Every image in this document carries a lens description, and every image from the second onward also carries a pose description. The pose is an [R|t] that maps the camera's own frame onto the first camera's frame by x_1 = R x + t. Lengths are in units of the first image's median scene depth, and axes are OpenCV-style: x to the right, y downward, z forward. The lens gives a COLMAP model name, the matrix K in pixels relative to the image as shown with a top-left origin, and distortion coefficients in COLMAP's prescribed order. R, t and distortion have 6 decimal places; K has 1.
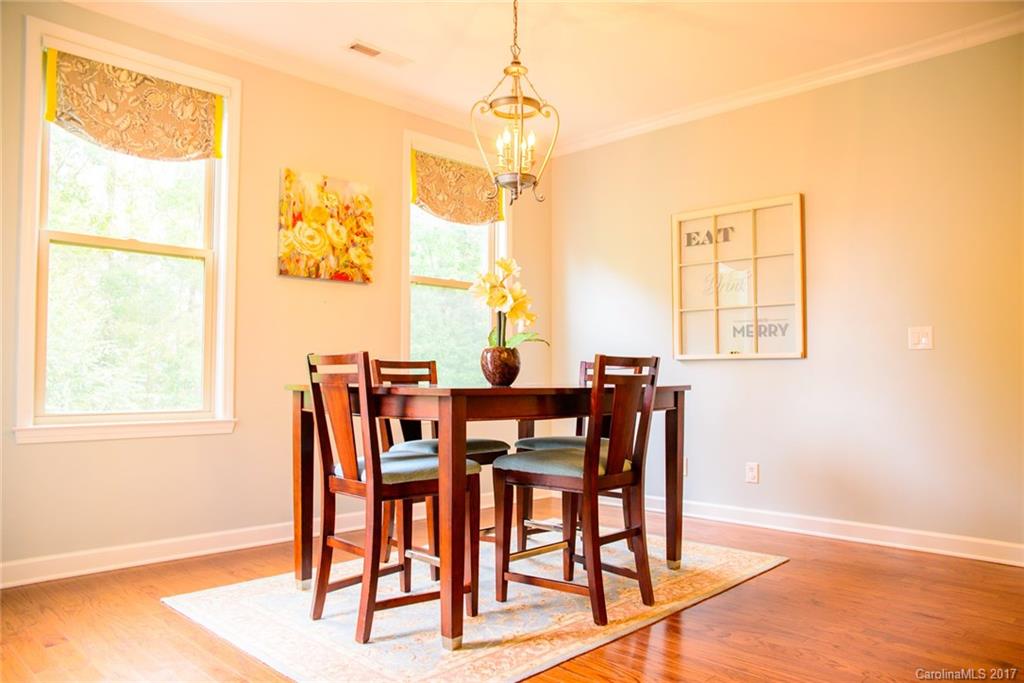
lens RADIAL K [[736.3, 0, 512.0], [0, 736.3, 341.5], [0, 0, 1]] dist [-0.071727, 0.338440]
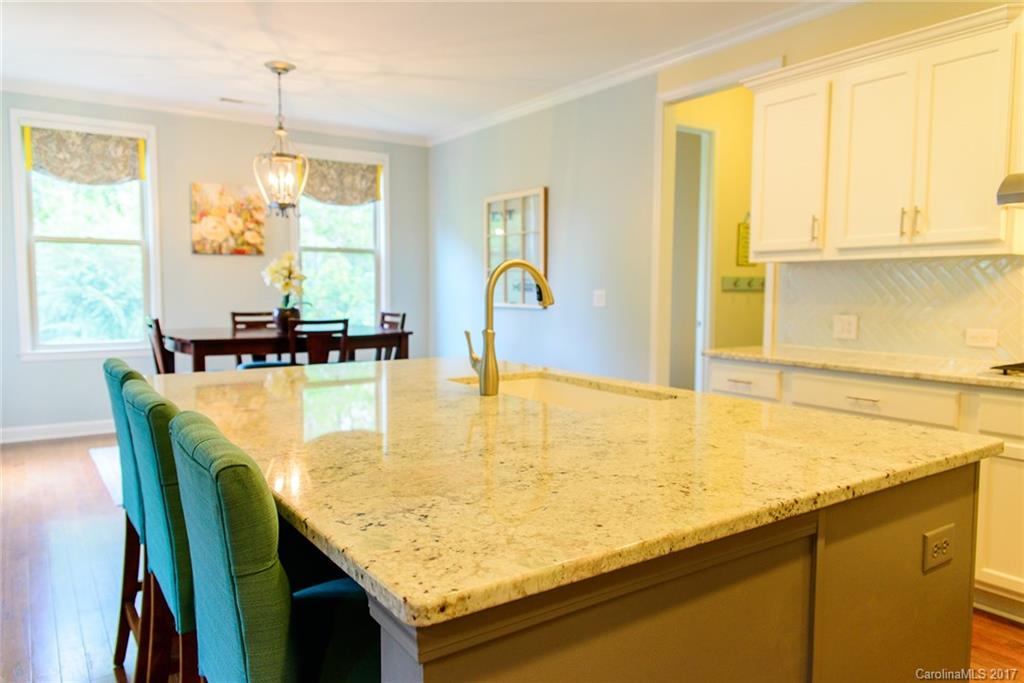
lens RADIAL K [[736.3, 0, 512.0], [0, 736.3, 341.5], [0, 0, 1]] dist [-0.071727, 0.338440]
pose [[0.976840, 0.020660, -0.212969, 0.656878], [0.005928, 0.992332, 0.123456, -0.091676], [0.213887, -0.121859, 0.969228, -0.371756]]
